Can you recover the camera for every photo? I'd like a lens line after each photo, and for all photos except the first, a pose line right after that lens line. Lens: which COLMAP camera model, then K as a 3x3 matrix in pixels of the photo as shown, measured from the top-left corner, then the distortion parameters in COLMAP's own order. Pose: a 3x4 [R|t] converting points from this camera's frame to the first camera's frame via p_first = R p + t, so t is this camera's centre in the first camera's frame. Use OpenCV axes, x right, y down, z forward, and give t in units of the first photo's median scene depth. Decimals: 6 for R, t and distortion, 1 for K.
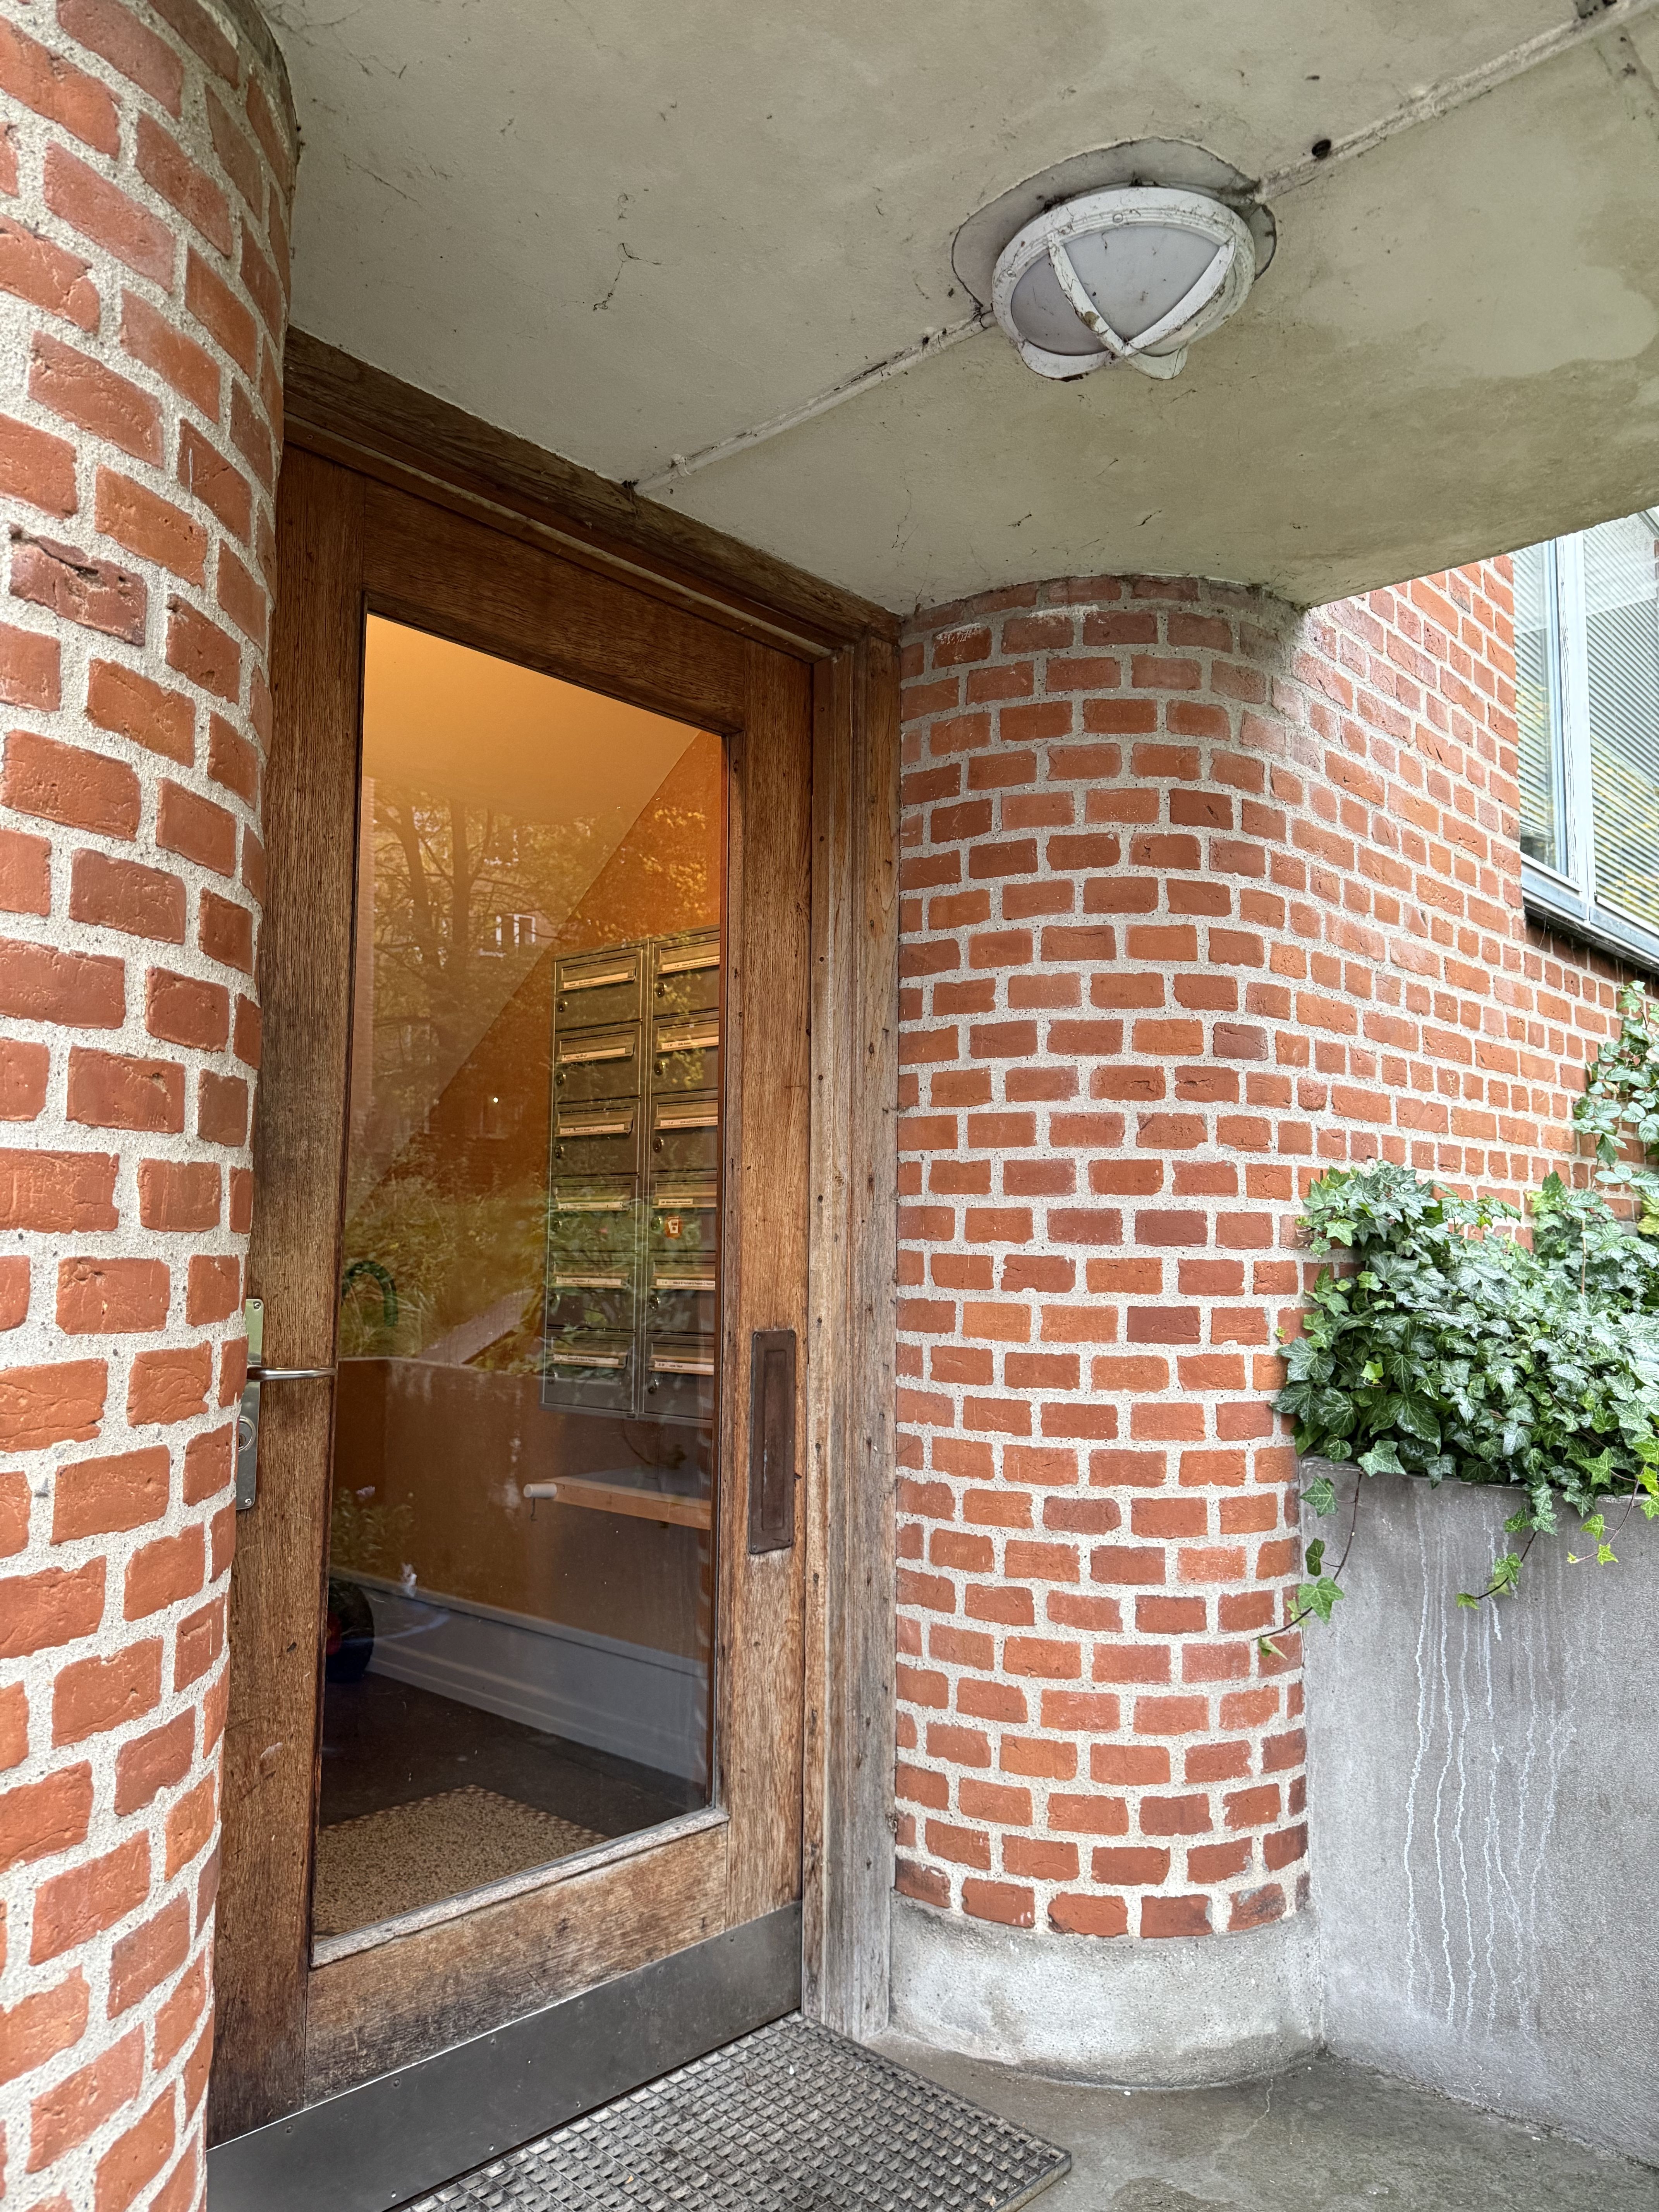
lens RADIAL K [[1559.0, 0, 829.5], [0, 1559.0, 1106.0], [0, 0, 1]] dist [0.001909, -0.000459]
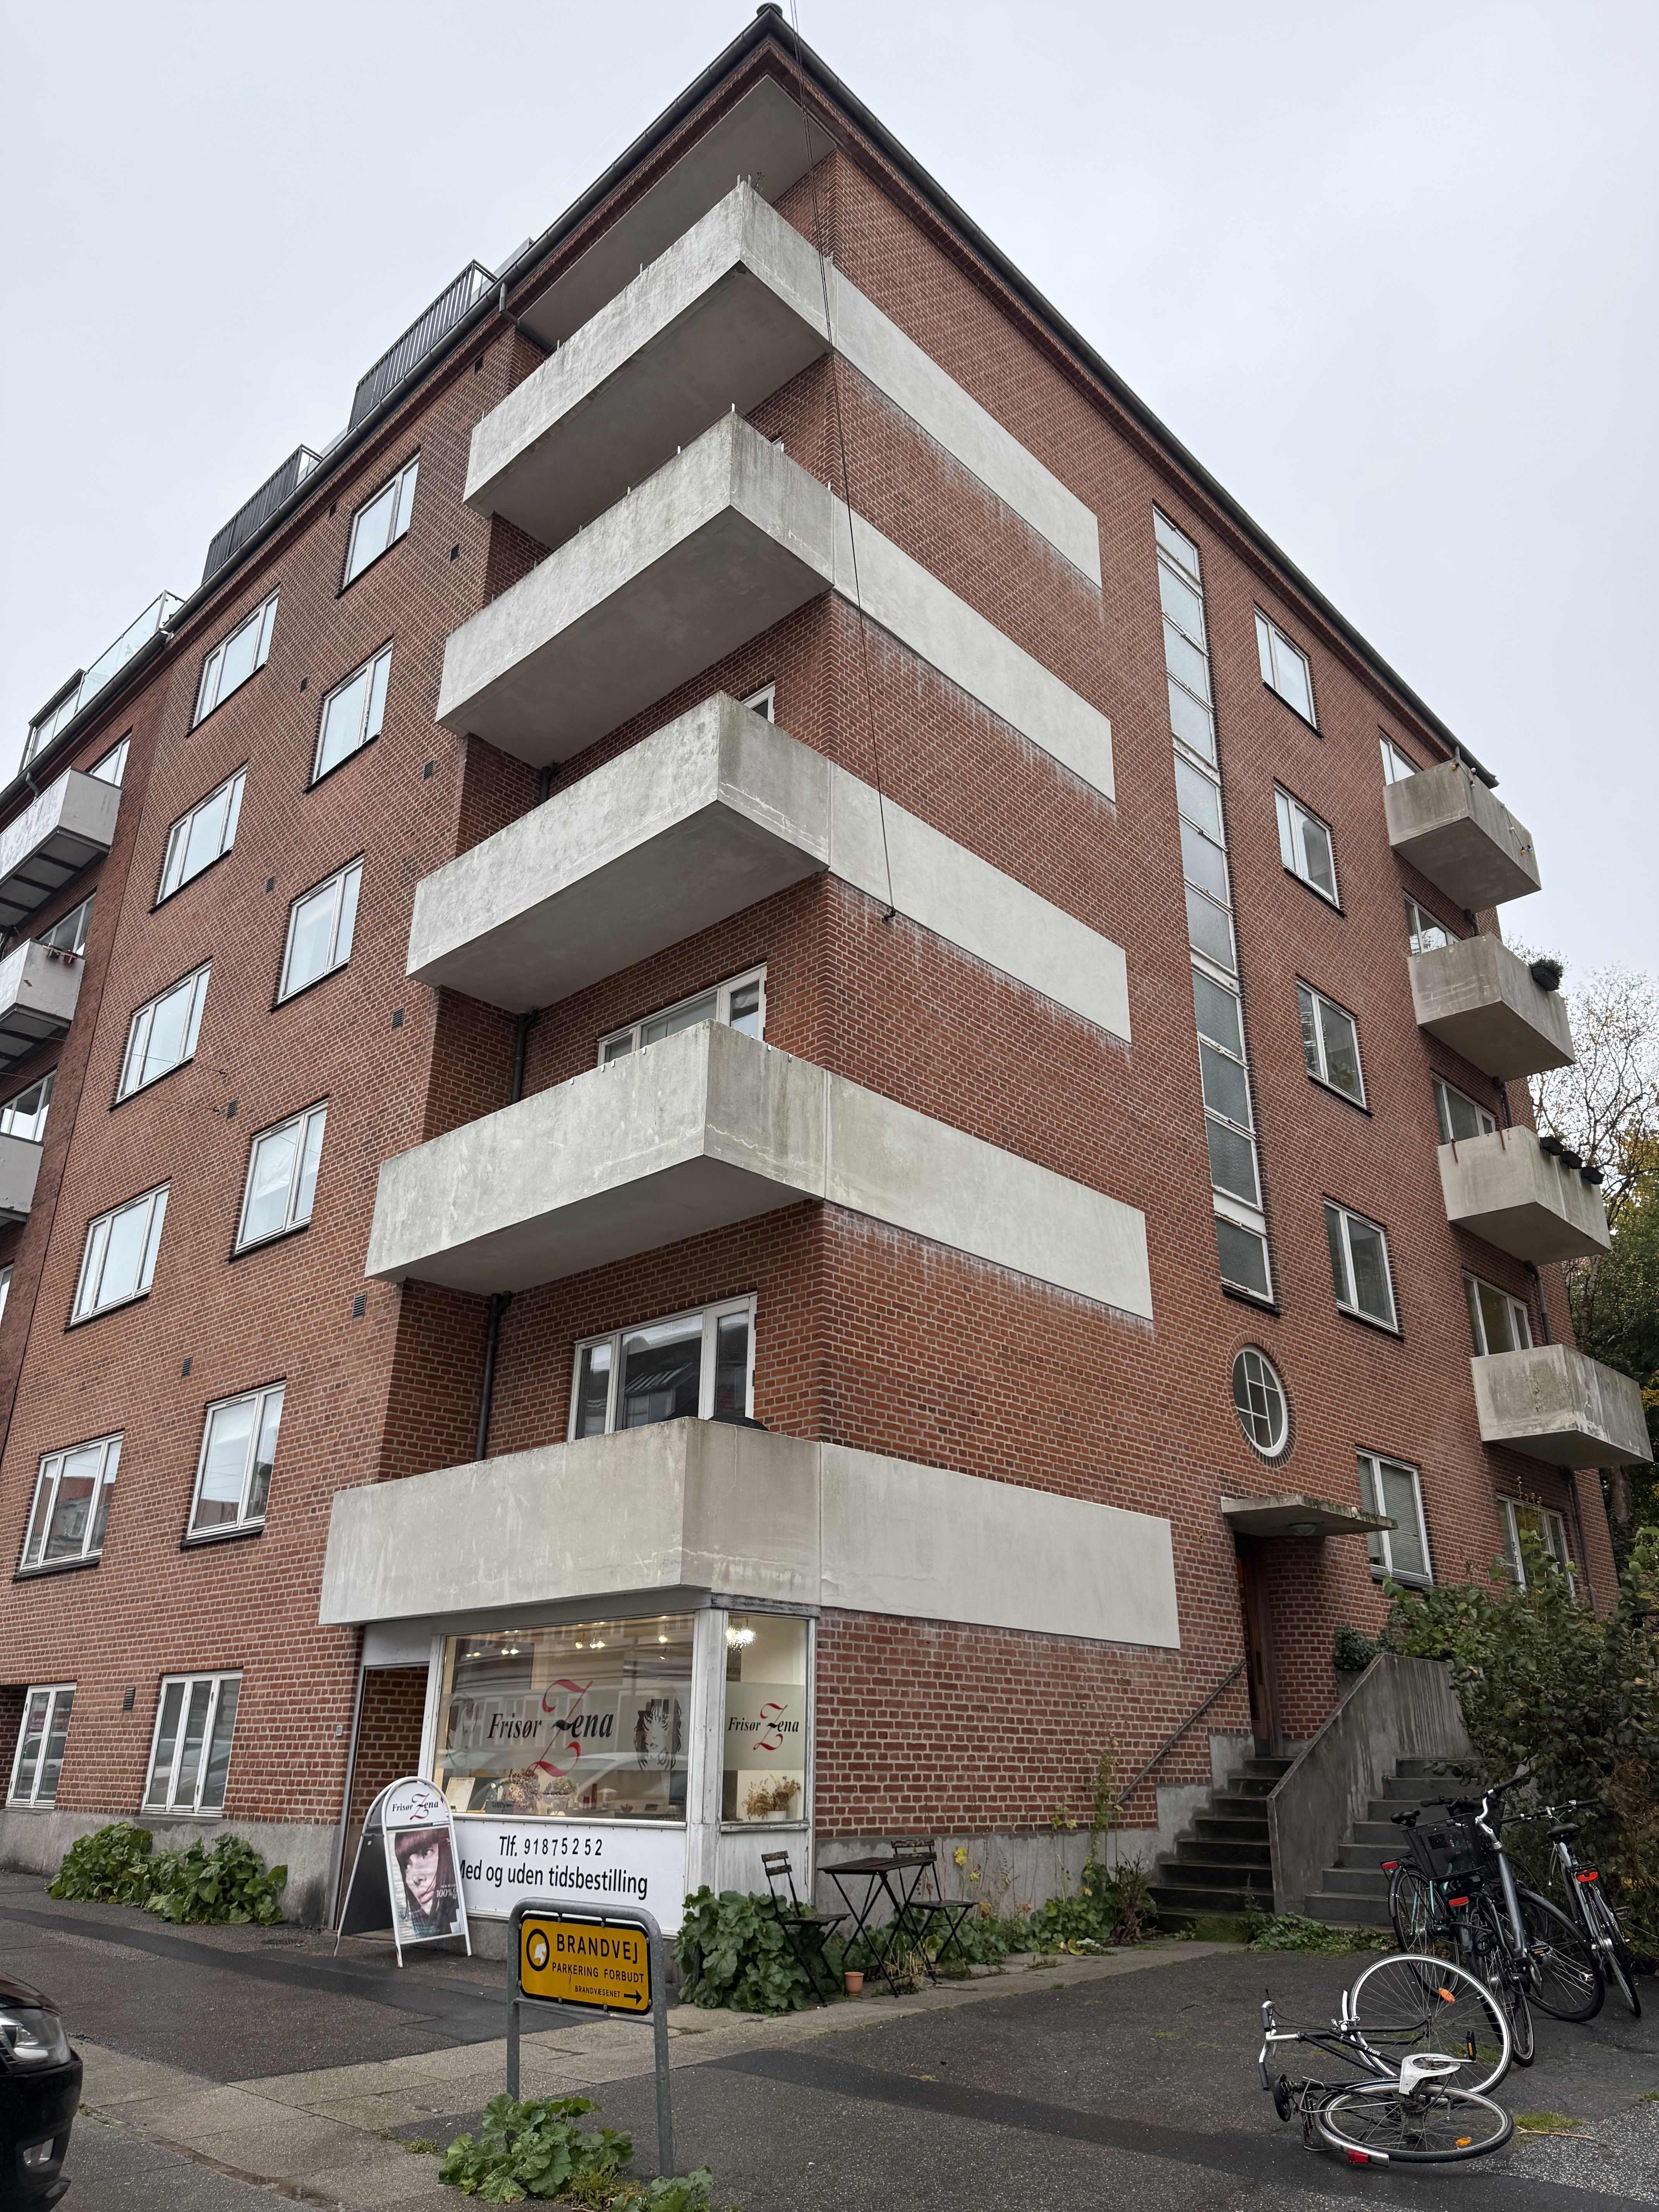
lens RADIAL K [[1559.0, 0, 829.5], [0, 1559.0, 1106.0], [0, 0, 1]] dist [0.001909, -0.000459]
pose [[0.999810, -0.003539, -0.019161, -1.789171], [-0.002452, 0.952697, -0.303911, -0.049552], [0.019330, 0.303900, 0.952508, -6.328445]]
